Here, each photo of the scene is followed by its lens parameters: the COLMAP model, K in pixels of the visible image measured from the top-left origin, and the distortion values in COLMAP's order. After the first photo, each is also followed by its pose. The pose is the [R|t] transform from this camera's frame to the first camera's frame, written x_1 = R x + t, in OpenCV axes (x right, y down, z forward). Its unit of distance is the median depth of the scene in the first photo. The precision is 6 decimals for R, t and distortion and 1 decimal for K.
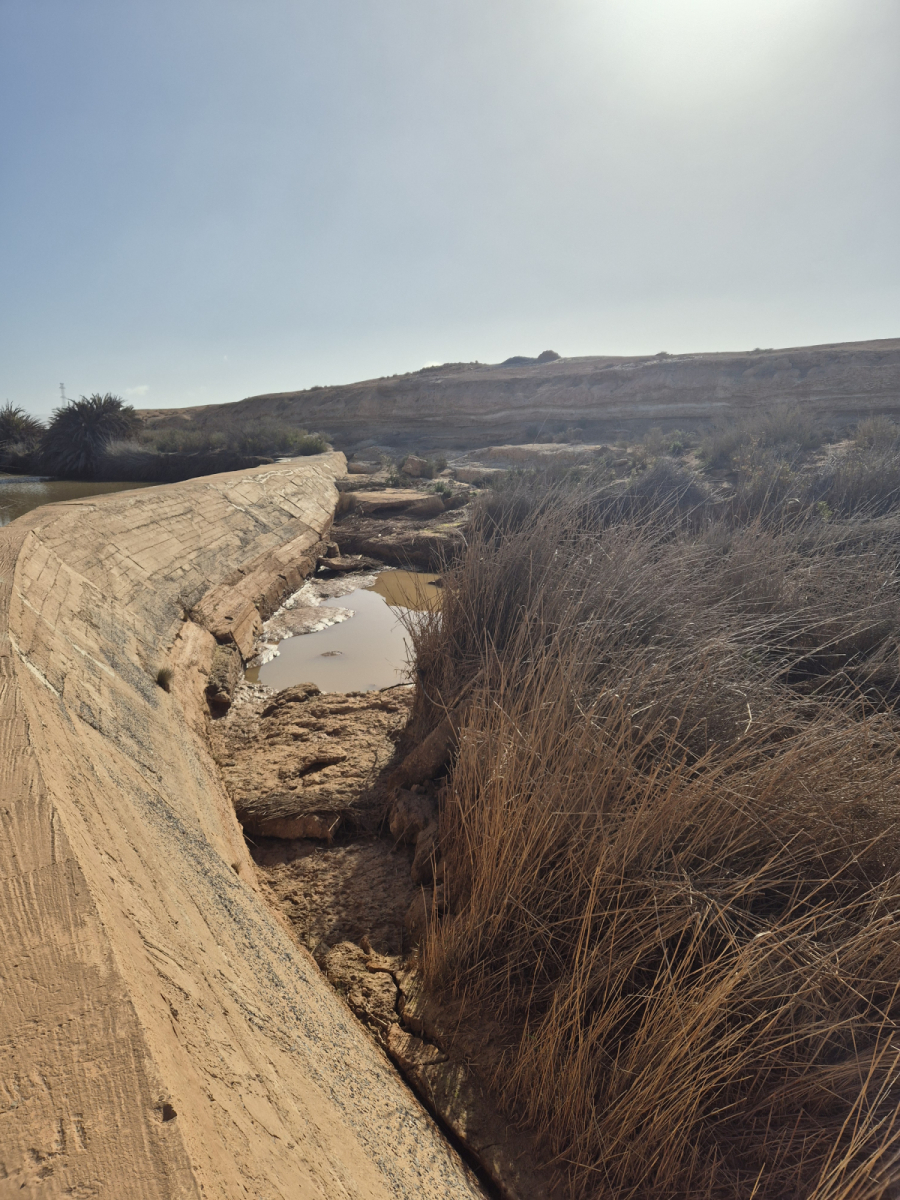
lens RADIAL K [[789.7, 0, 454.9], [0, 789.7, 604.8], [0, 0, 1]] dist [0.062333, -0.049984]
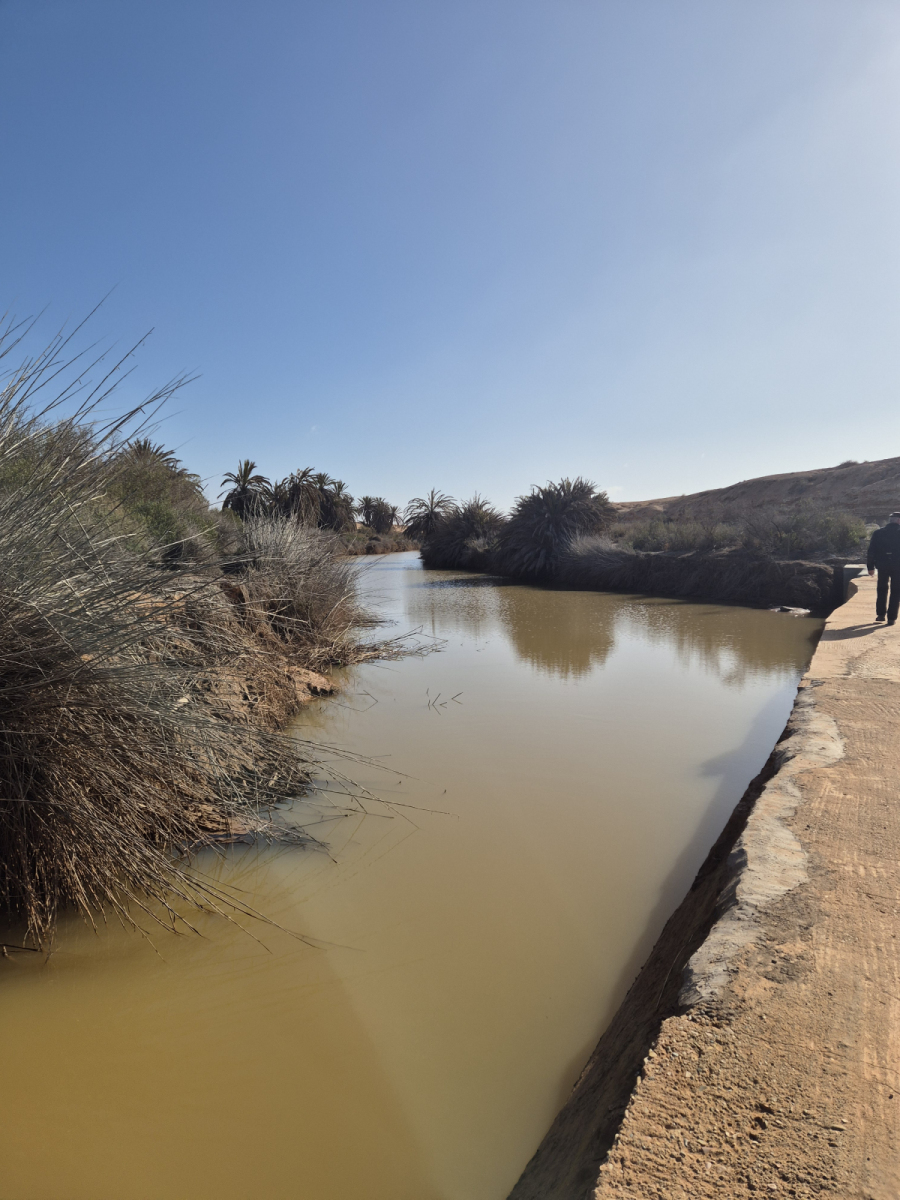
lens RADIAL K [[789.7, 0, 454.9], [0, 789.7, 604.8], [0, 0, 1]] dist [0.062333, -0.049984]
pose [[0.858195, 0.054475, -0.510425, -0.129240], [-0.113290, 0.989934, -0.084827, -0.057032], [0.500666, 0.130624, 0.855728, 0.276697]]
